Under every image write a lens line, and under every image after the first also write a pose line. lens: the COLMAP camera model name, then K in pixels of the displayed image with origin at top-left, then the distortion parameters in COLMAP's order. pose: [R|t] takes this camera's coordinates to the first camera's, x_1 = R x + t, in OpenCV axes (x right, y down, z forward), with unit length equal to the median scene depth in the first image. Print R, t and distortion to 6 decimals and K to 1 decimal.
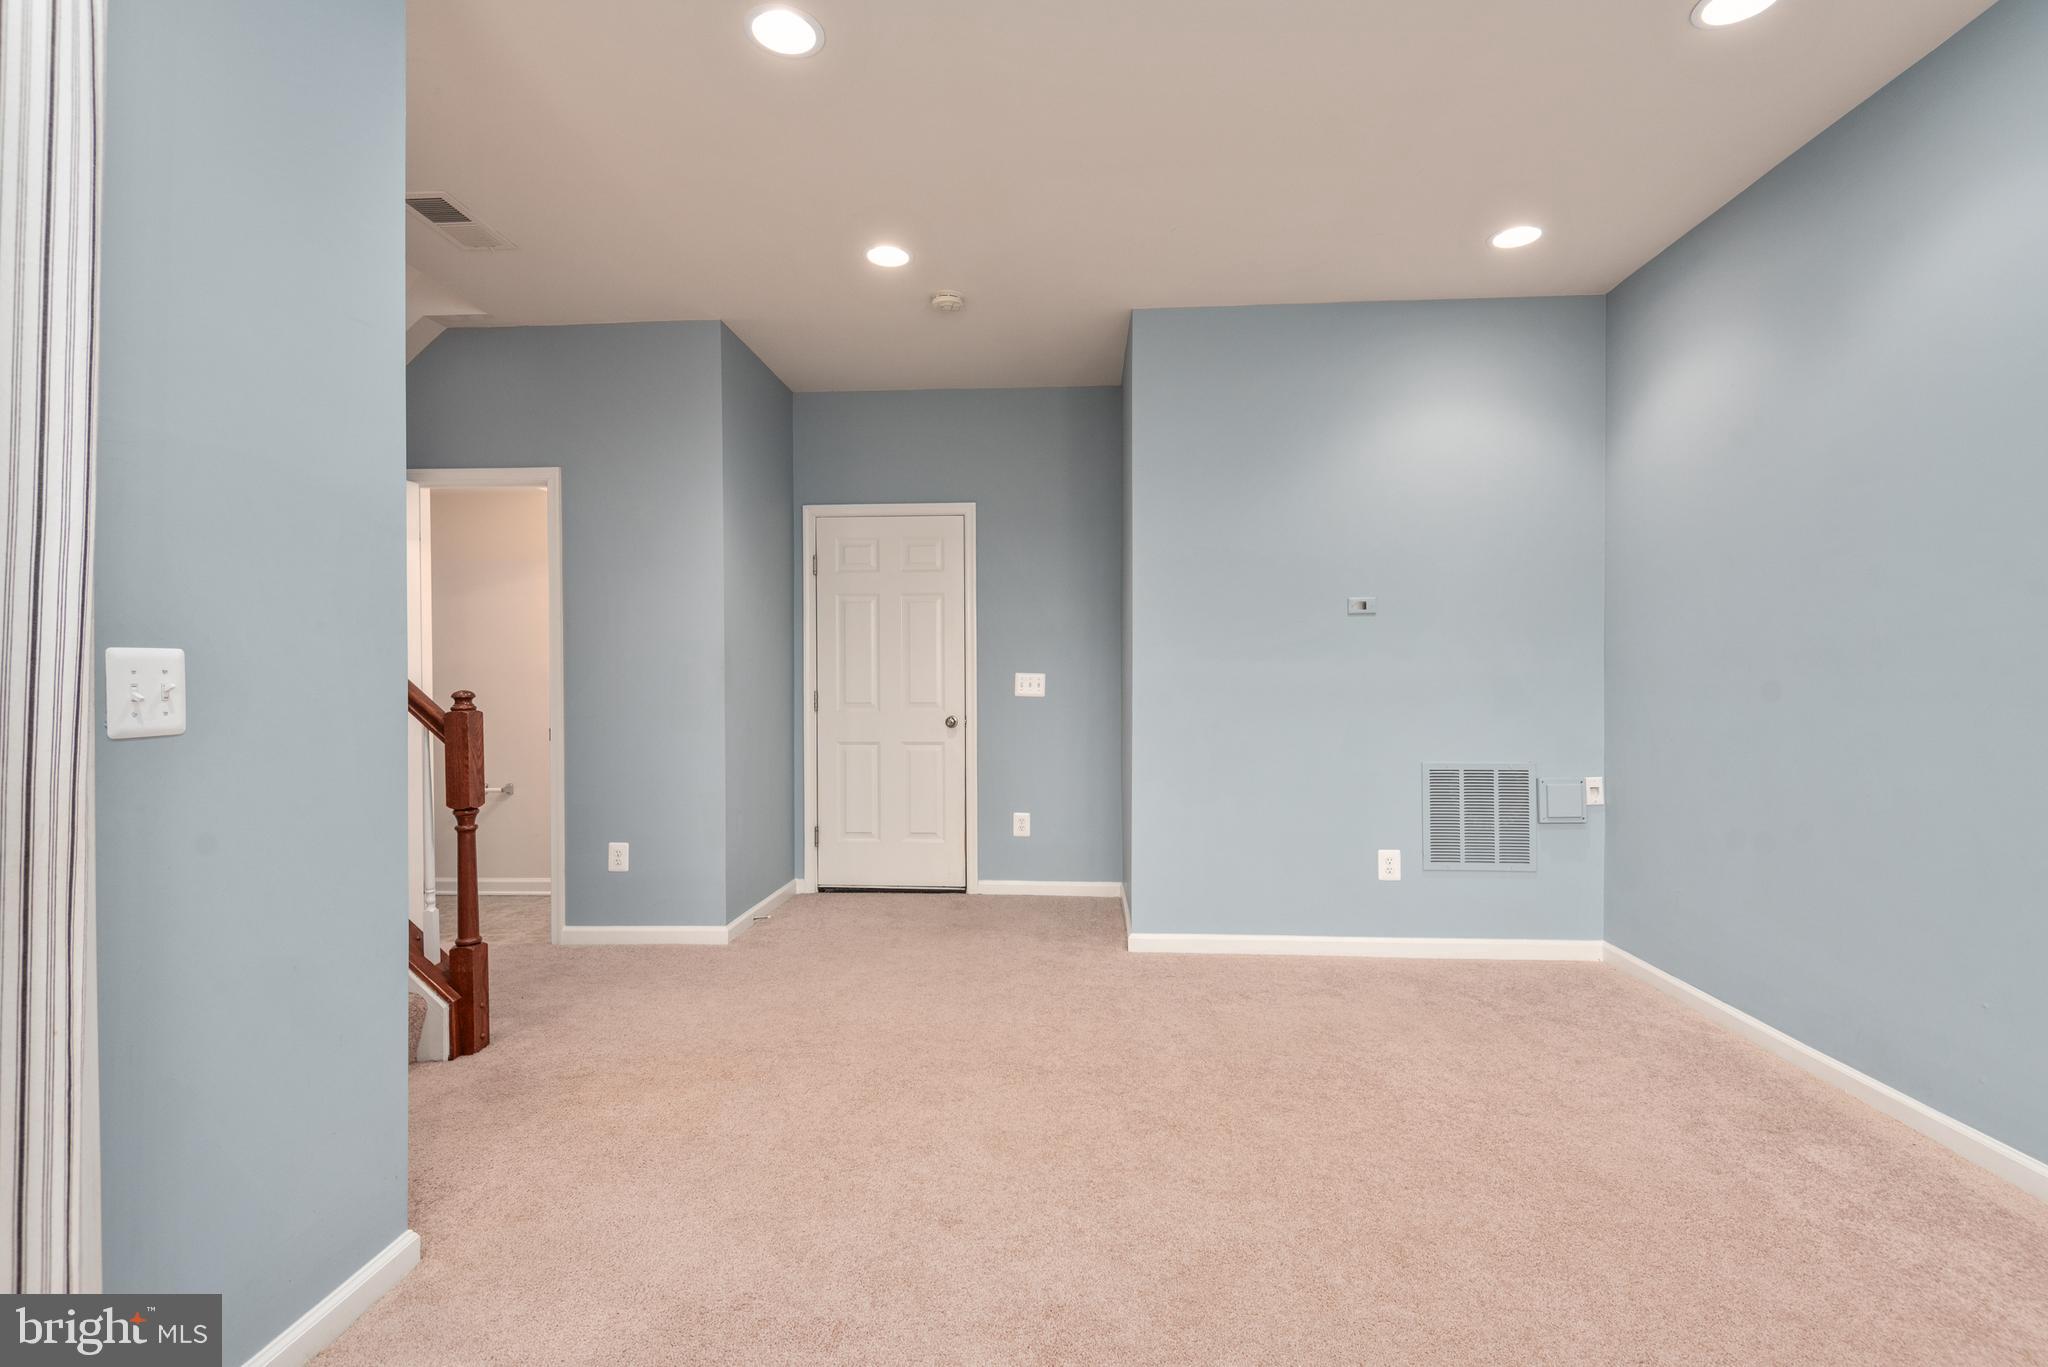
lens RADIAL K [[950.9, 0, 1024.0], [0, 950.9, 683.5], [0, 0, 1]] dist [0.000064, -0.000263]
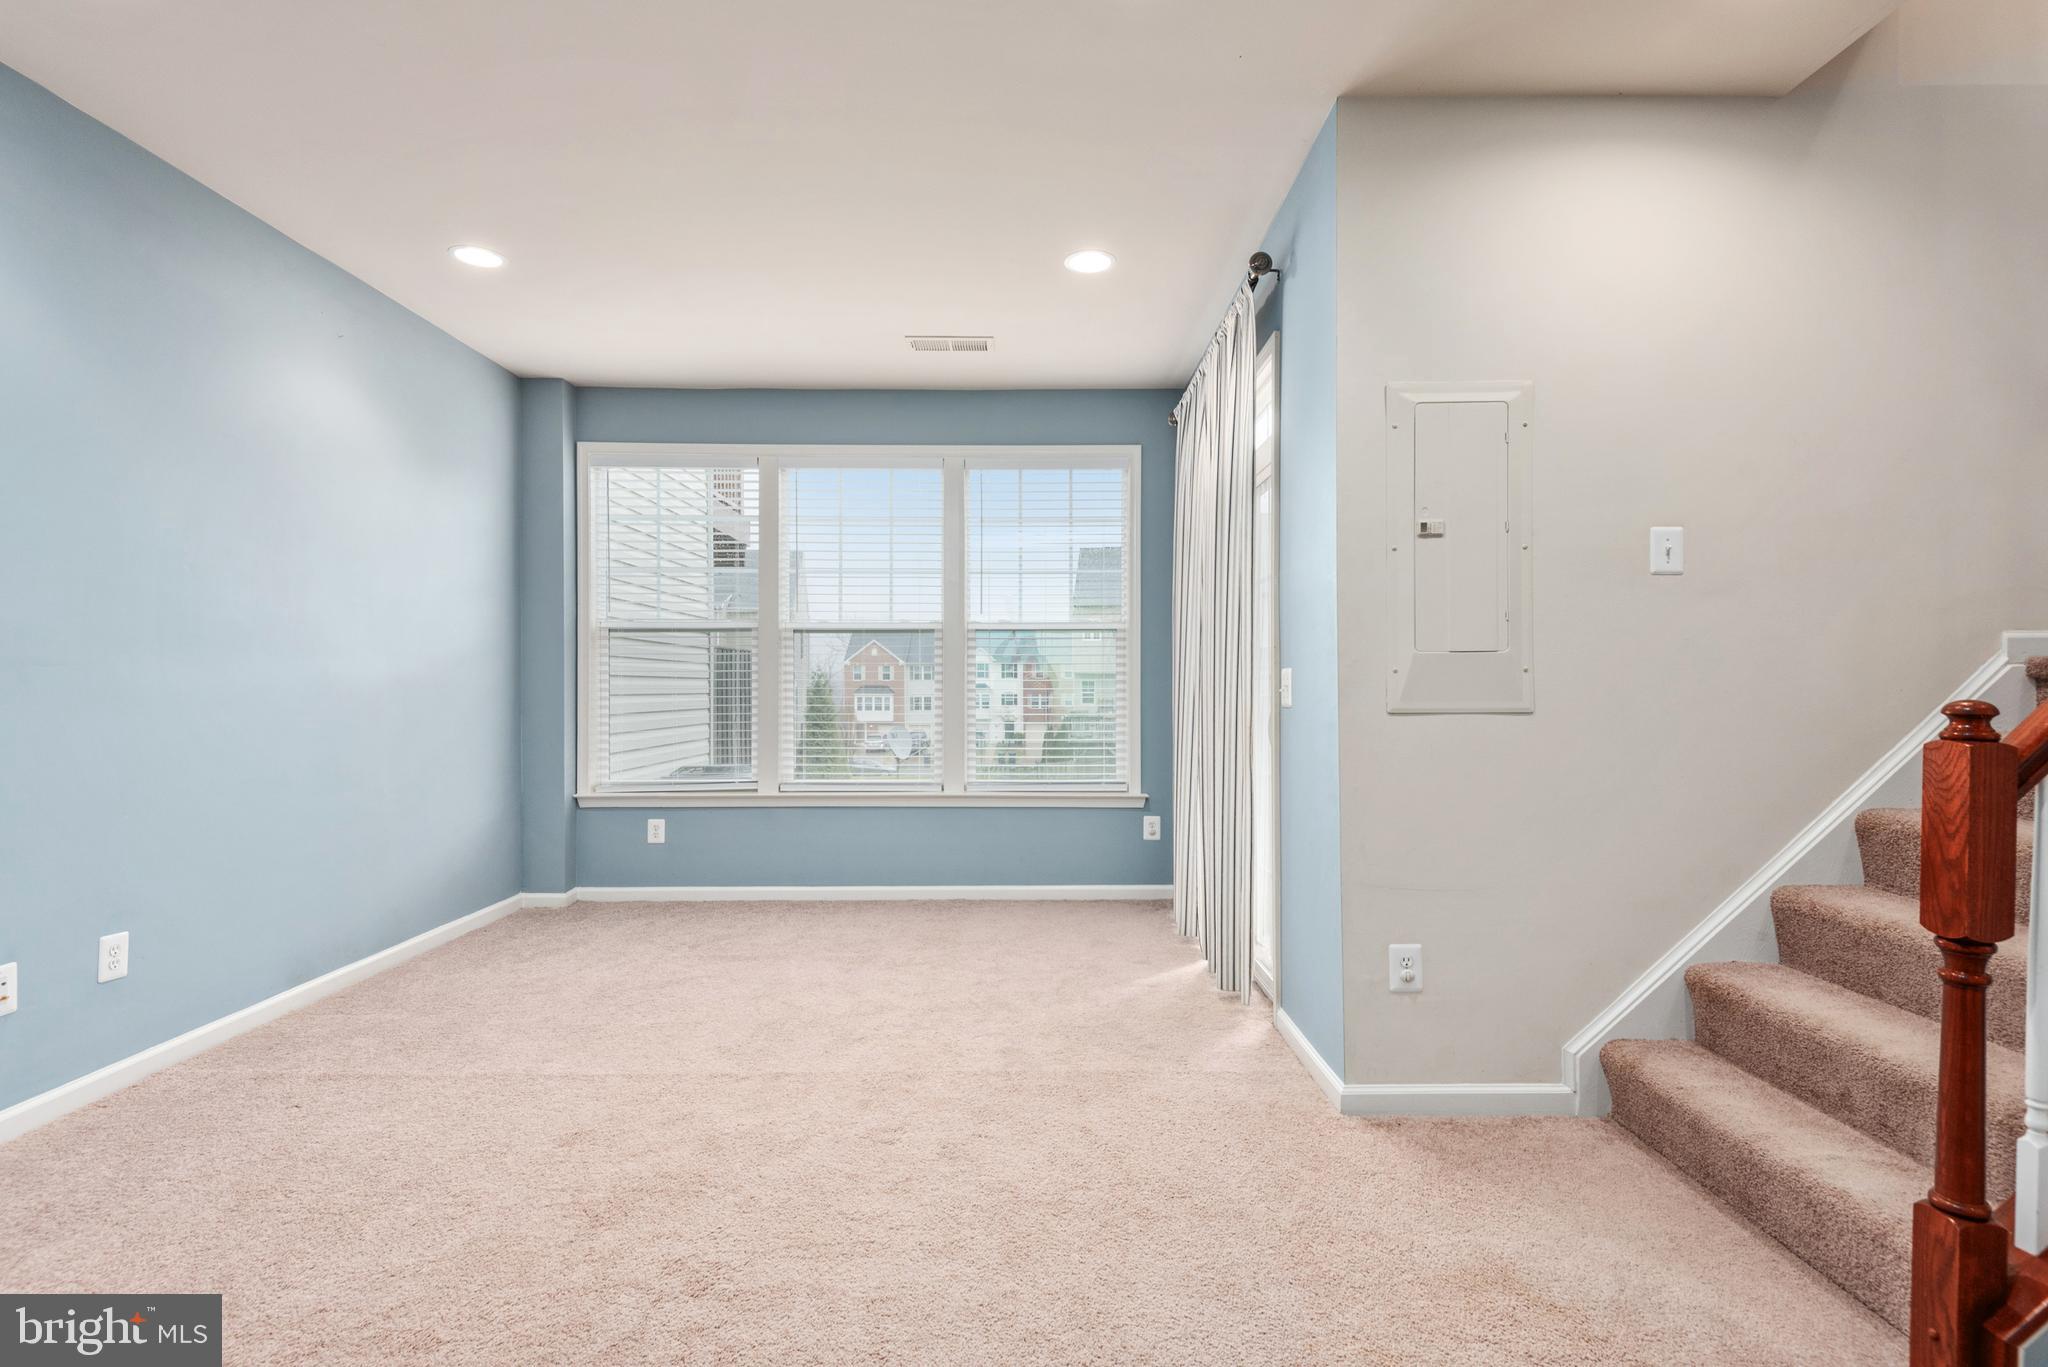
lens RADIAL K [[950.9, 0, 1024.0], [0, 950.9, 683.5], [0, 0, 1]] dist [0.000064, -0.000263]
pose [[-0.997067, 0.002015, -0.076513, -0.059609], [0.001496, 0.999975, 0.006841, -0.005990], [0.076525, 0.006706, -0.997045, 1.402688]]
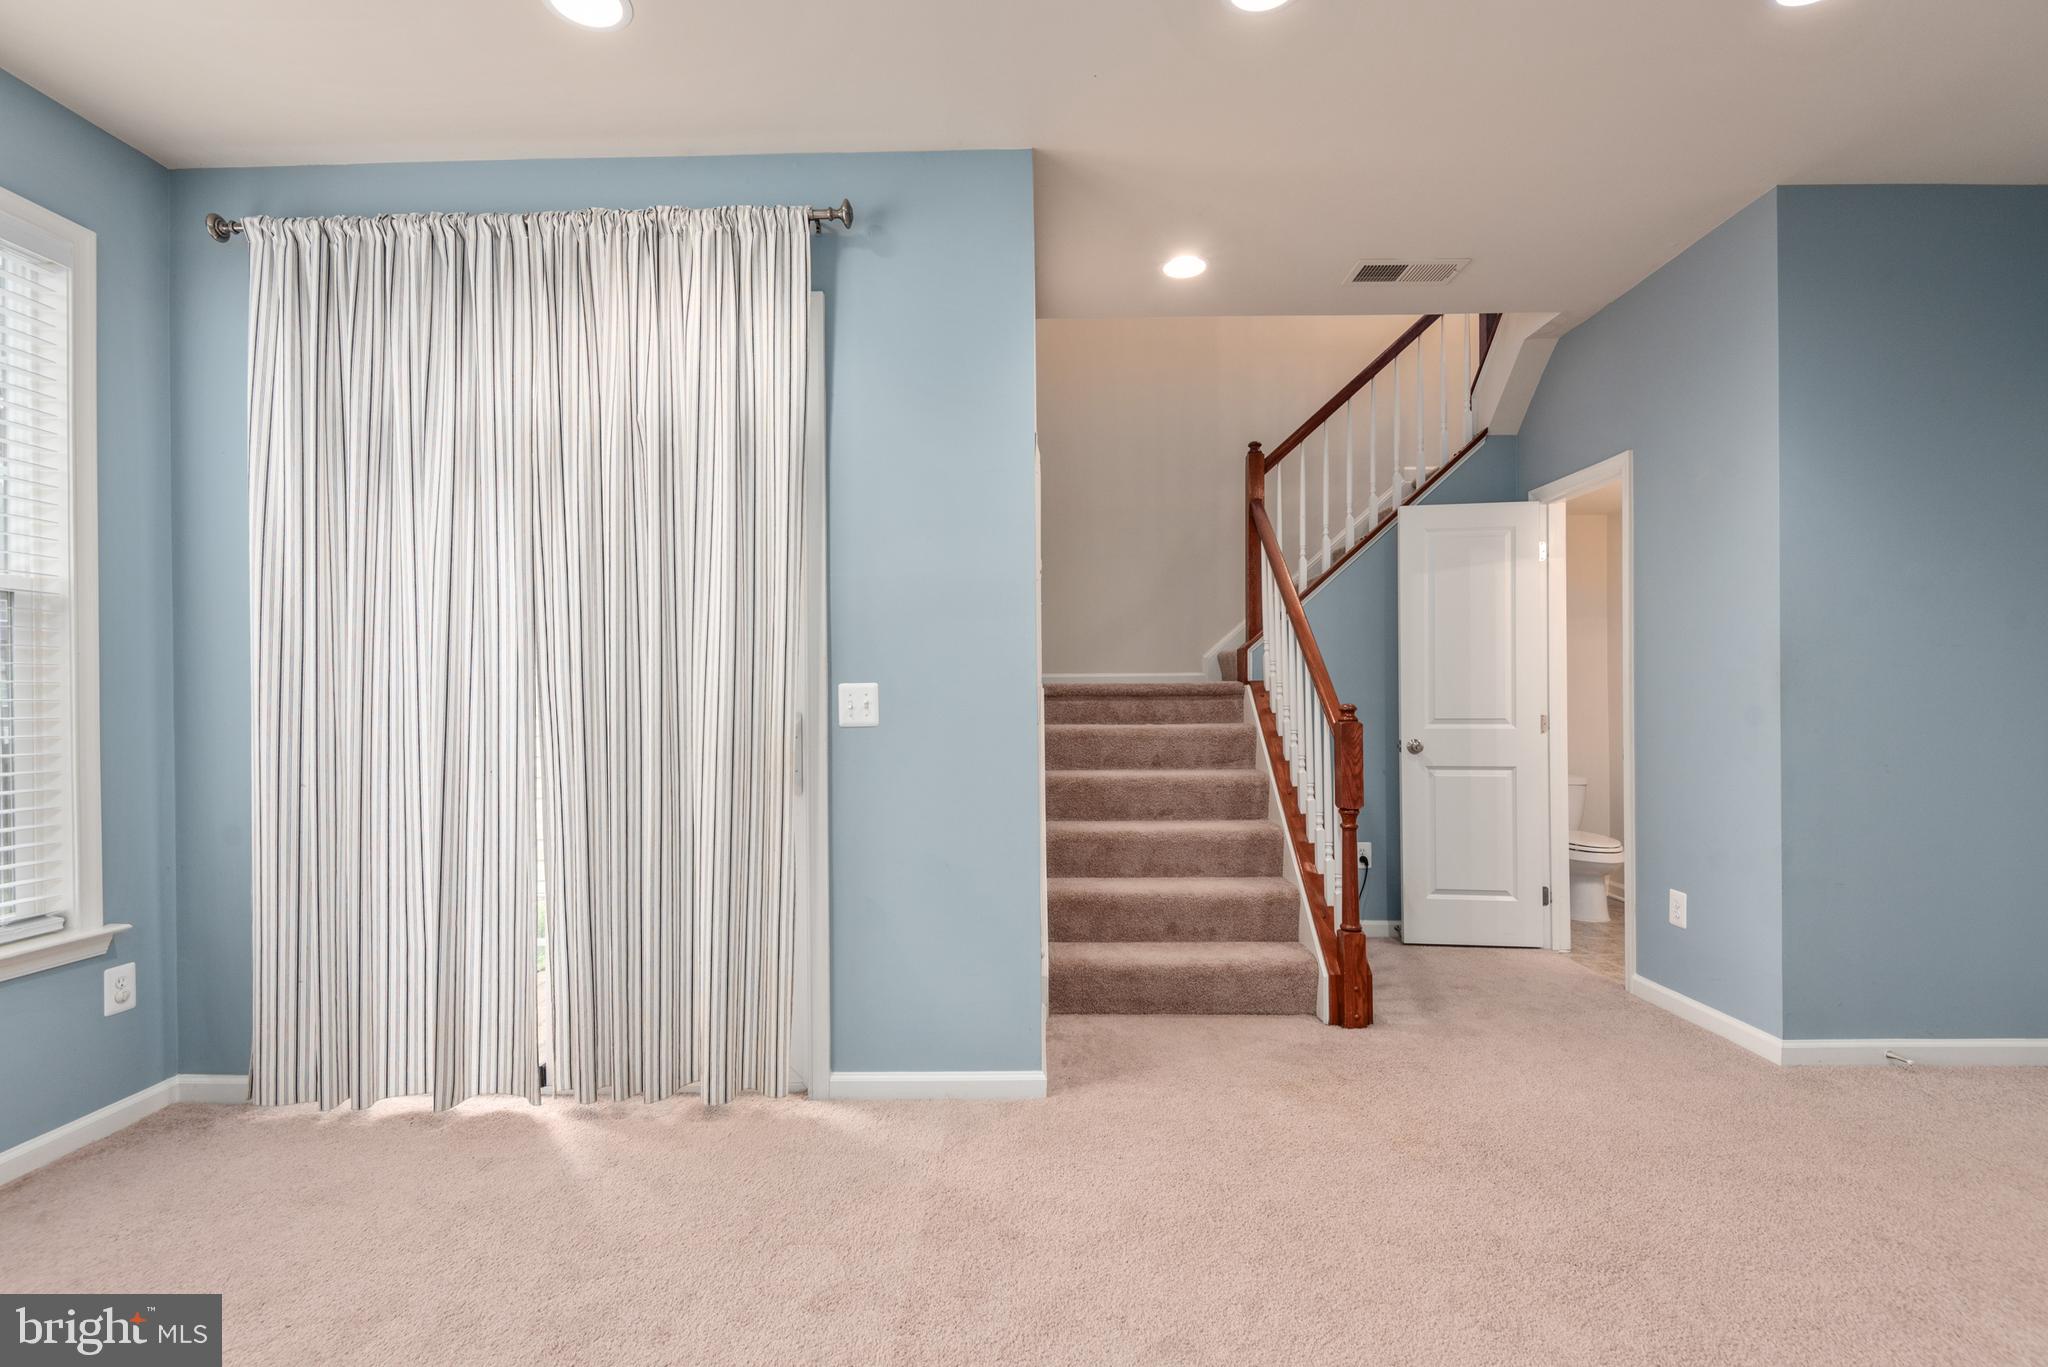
lens RADIAL K [[928.7, 0, 1020.3], [0, 928.7, 698.9], [0, 0, 1]] dist [0.009028, -0.000887]
pose [[0.054219, 0.005438, -0.998514, 0.469814], [0.002300, 0.999982, 0.005571, -0.005440], [0.998526, -0.002599, 0.054206, 0.532202]]
